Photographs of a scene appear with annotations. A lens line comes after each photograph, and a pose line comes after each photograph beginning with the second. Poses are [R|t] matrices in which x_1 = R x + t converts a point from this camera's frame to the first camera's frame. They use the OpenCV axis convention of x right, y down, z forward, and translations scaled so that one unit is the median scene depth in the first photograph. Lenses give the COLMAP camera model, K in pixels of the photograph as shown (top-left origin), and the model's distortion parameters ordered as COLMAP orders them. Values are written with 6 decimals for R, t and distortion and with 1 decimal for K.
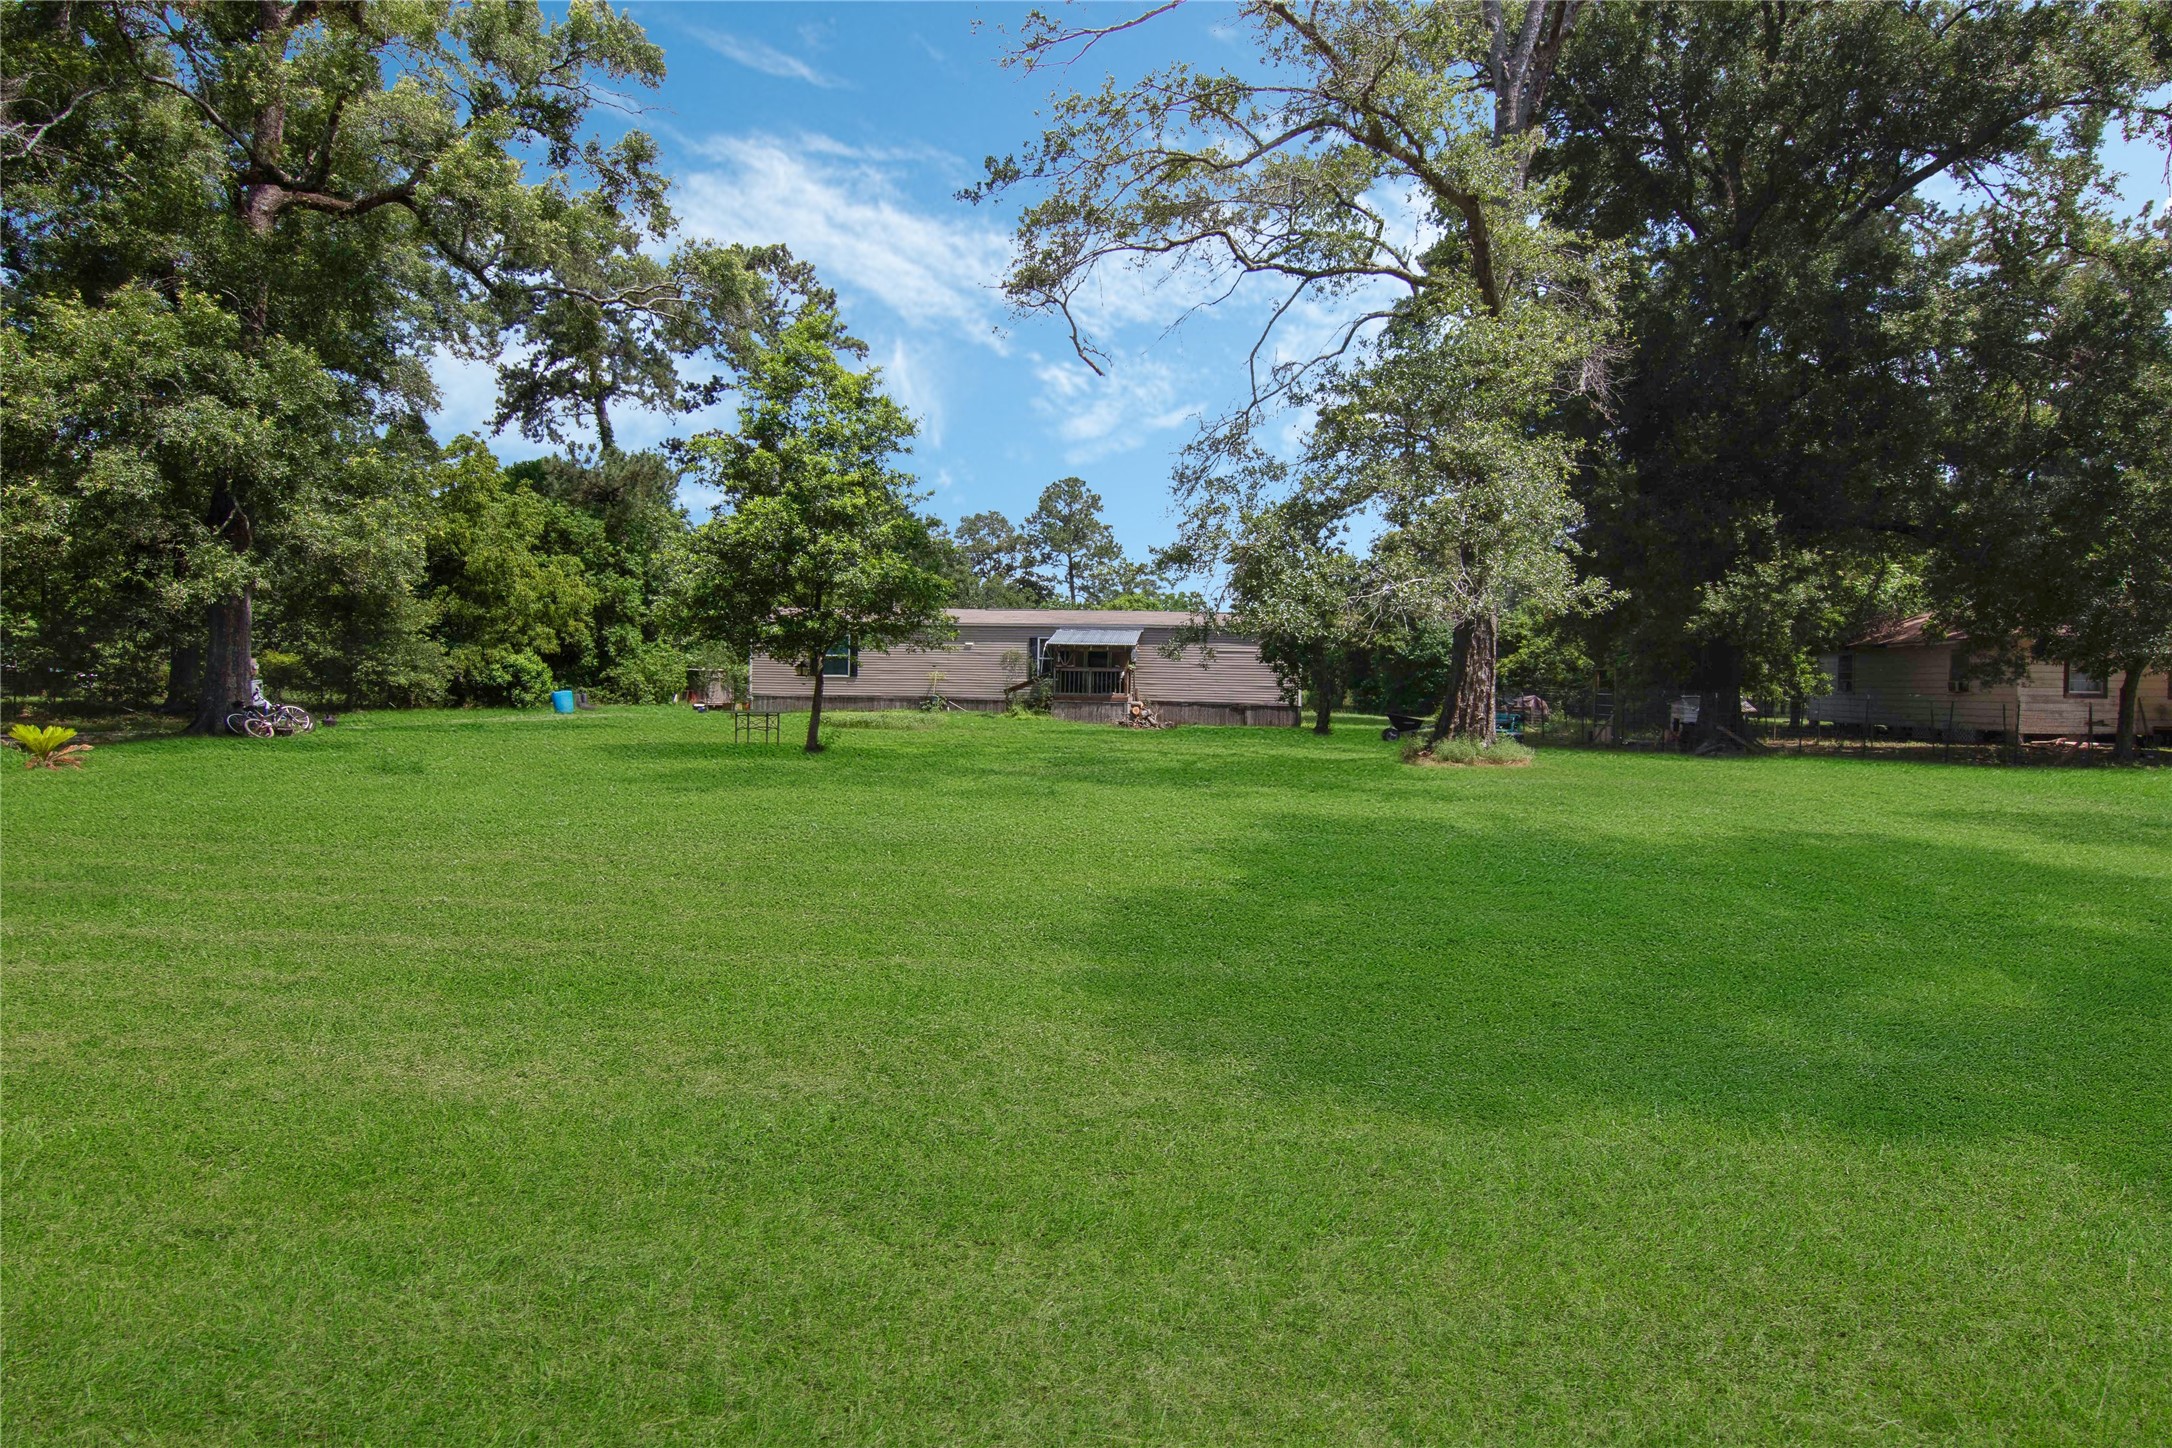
lens RADIAL K [[1113.1, 0, 1053.0], [0, 1113.1, 687.9], [0, 0, 1]] dist [0.003015, -0.000203]
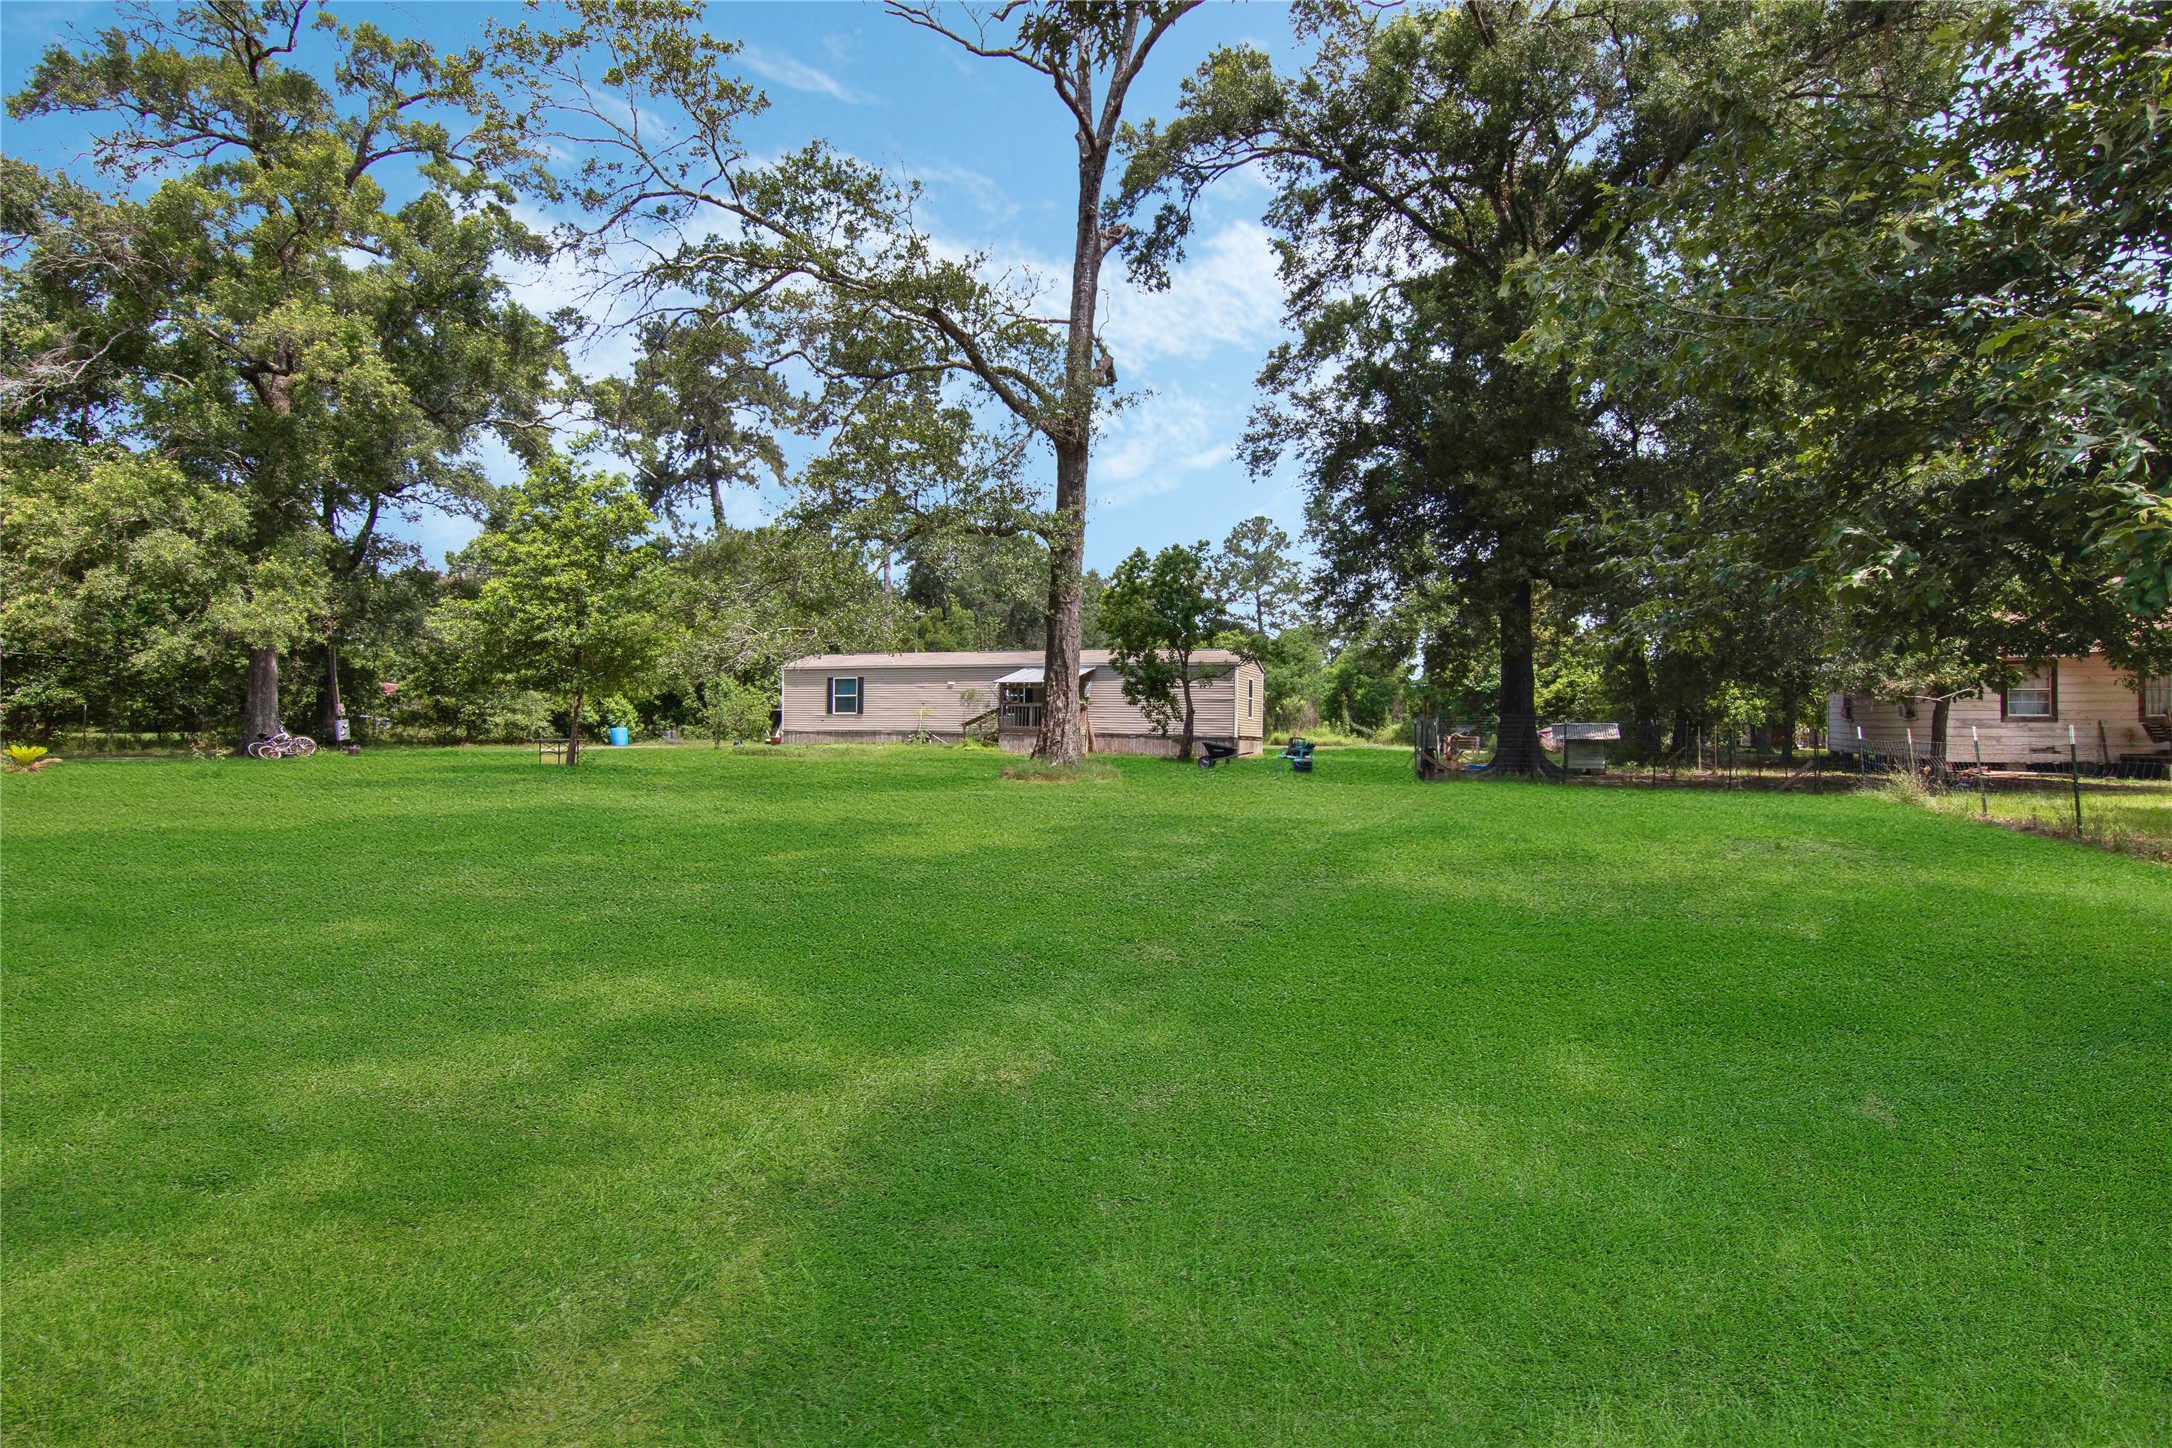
lens RADIAL K [[1113.1, 0, 1053.0], [0, 1113.1, 687.9], [0, 0, 1]] dist [0.003015, -0.000203]
pose [[0.962820, -0.017108, -0.269602, 0.340593], [0.007396, 0.999288, -0.036999, 0.007384], [0.270043, 0.033630, 0.962261, -0.049004]]
